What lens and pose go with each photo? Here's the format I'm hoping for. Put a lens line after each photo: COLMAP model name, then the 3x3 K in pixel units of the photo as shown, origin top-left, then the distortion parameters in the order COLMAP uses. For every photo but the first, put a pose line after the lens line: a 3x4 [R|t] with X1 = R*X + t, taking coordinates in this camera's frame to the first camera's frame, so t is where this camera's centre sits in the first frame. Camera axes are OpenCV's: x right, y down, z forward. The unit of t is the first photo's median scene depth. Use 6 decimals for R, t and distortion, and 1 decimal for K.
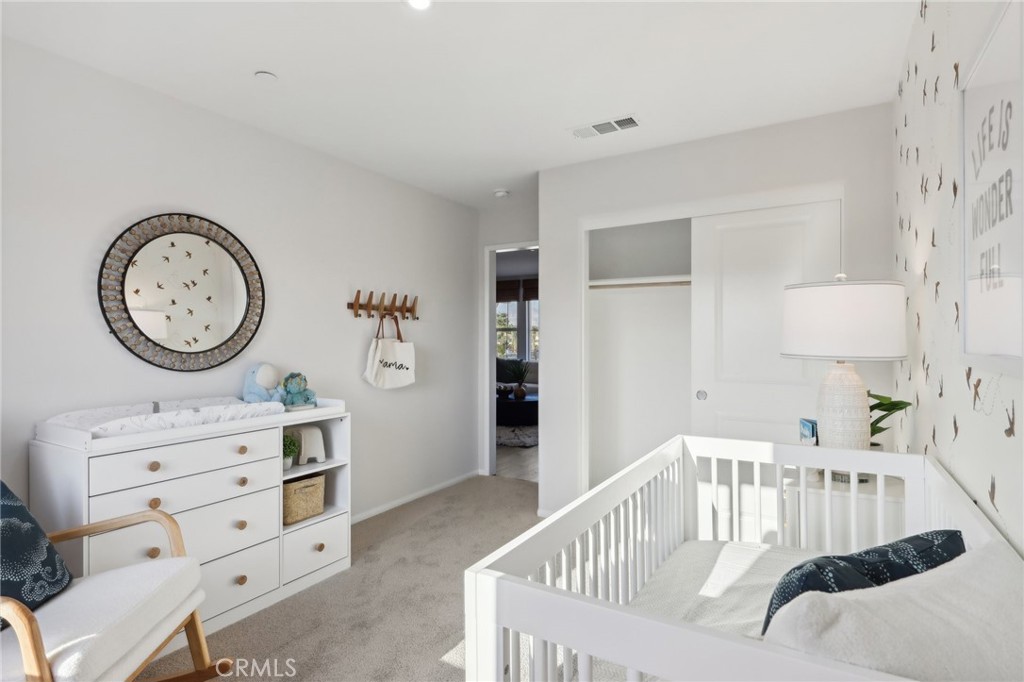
lens RADIAL K [[520.6, 0, 507.8], [0, 520.6, 336.2], [0, 0, 1]] dist [0.003338, -0.003211]
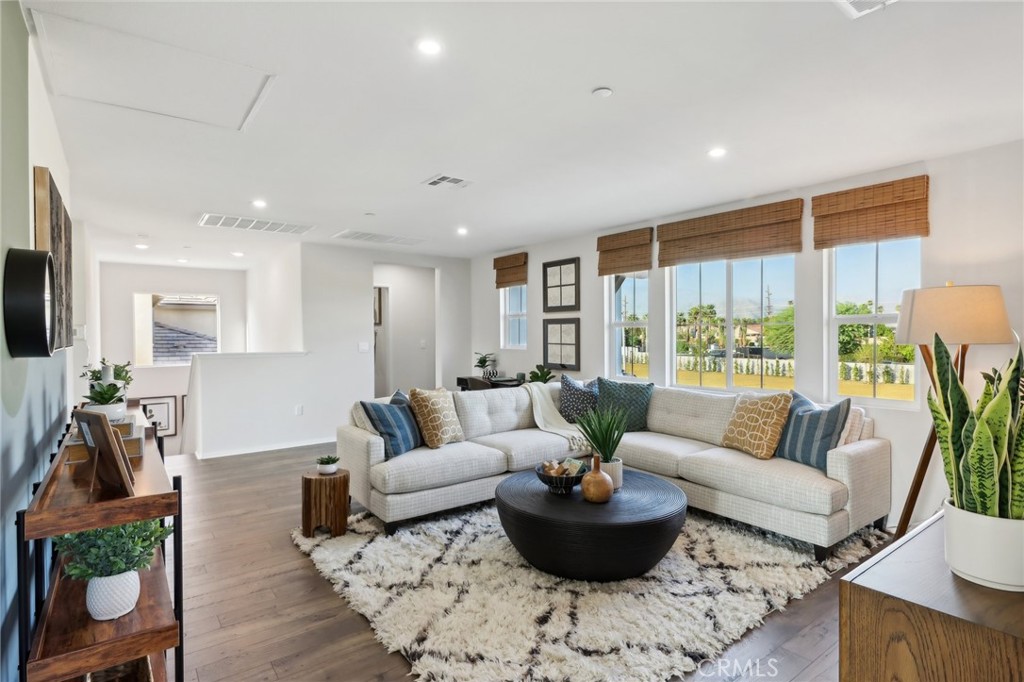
lens RADIAL K [[520.6, 0, 507.8], [0, 520.6, 336.2], [0, 0, 1]] dist [0.003338, -0.003211]
pose [[0.927771, 0.002767, -0.373139, 0.082082], [0.001767, 0.999929, 0.011808, -0.006884], [0.373145, -0.011615, 0.927700, 0.472587]]
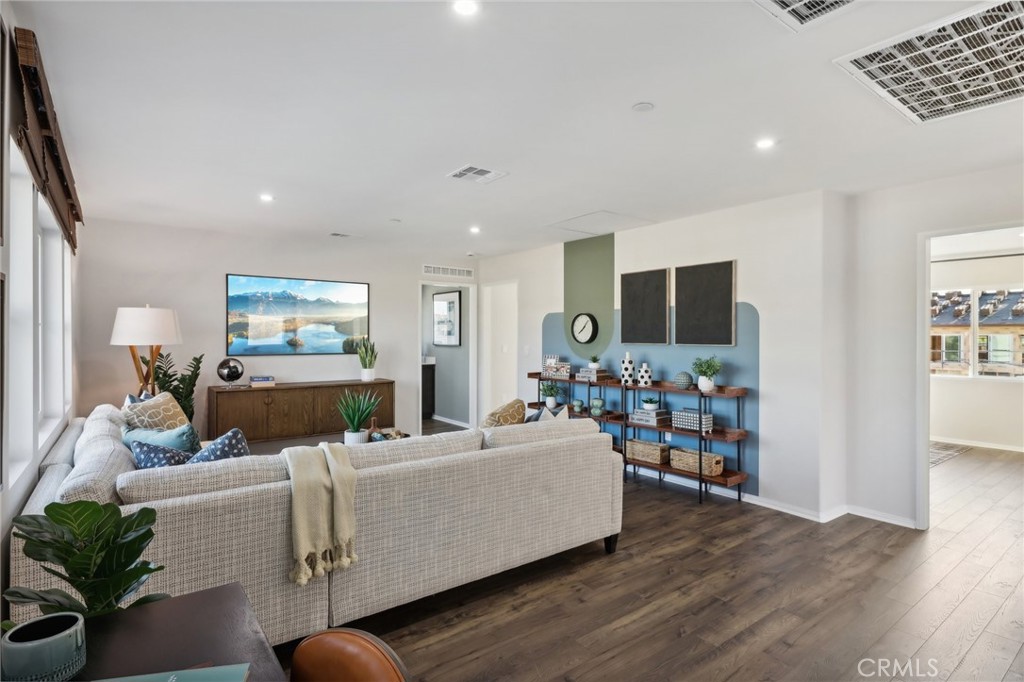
lens RADIAL K [[520.6, 0, 507.8], [0, 520.6, 336.2], [0, 0, 1]] dist [0.003338, -0.003211]
pose [[-0.936384, -0.000036, 0.350978, -0.255289], [-0.003077, 0.999962, -0.008107, -0.001846], [-0.350965, -0.008671, -0.936349, 1.138491]]
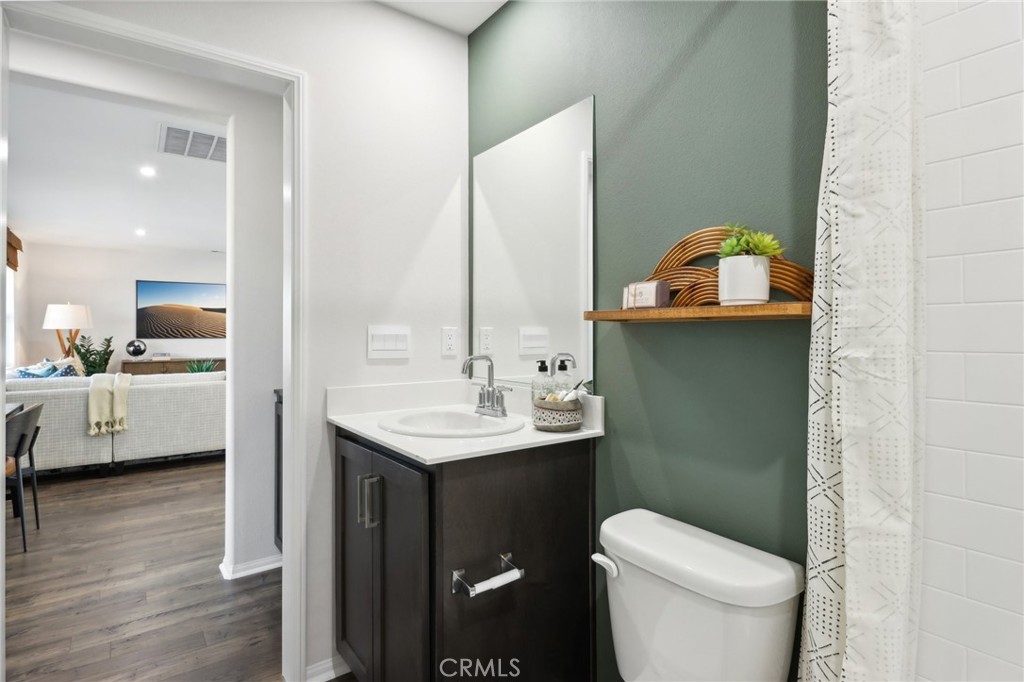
lens RADIAL K [[520.6, 0, 507.8], [0, 520.6, 336.2], [0, 0, 1]] dist [0.003338, -0.003211]
pose [[-0.931462, 0.001336, 0.363837, -0.577687], [0.000125, 0.999994, -0.003353, 0.014156], [-0.363839, -0.003078, -0.931457, 1.247688]]
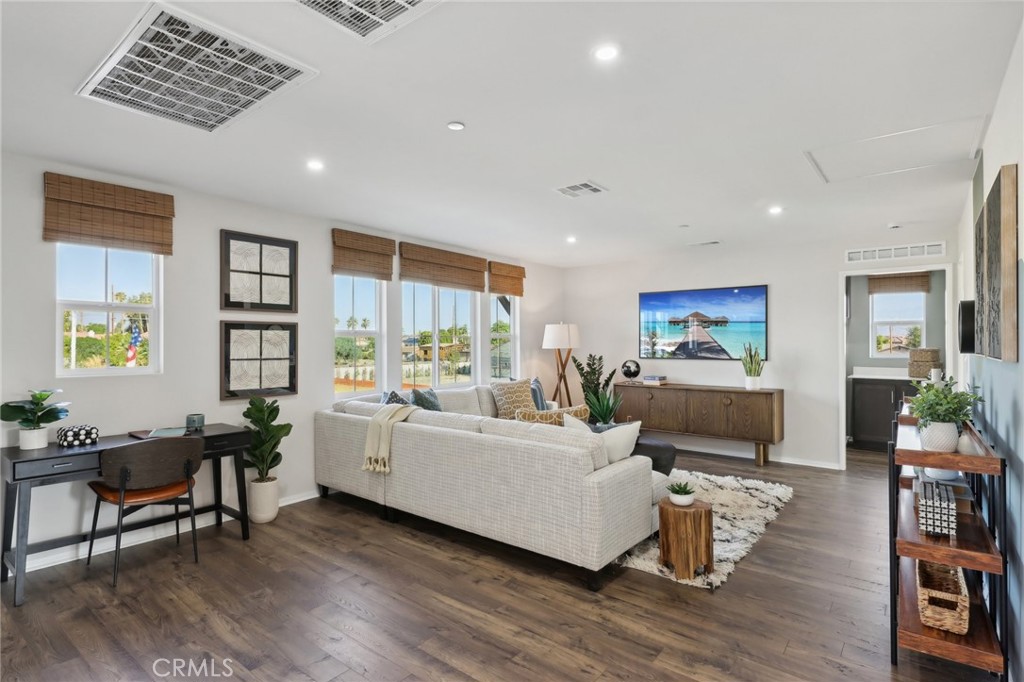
lens RADIAL K [[520.6, 0, 507.8], [0, 520.6, 336.2], [0, 0, 1]] dist [0.003338, -0.003211]
pose [[0.113117, 0.013547, 0.993489, -0.488480], [-0.003801, 0.999906, -0.013201, -0.003917], [-0.993574, -0.002283, 0.113158, 0.826540]]
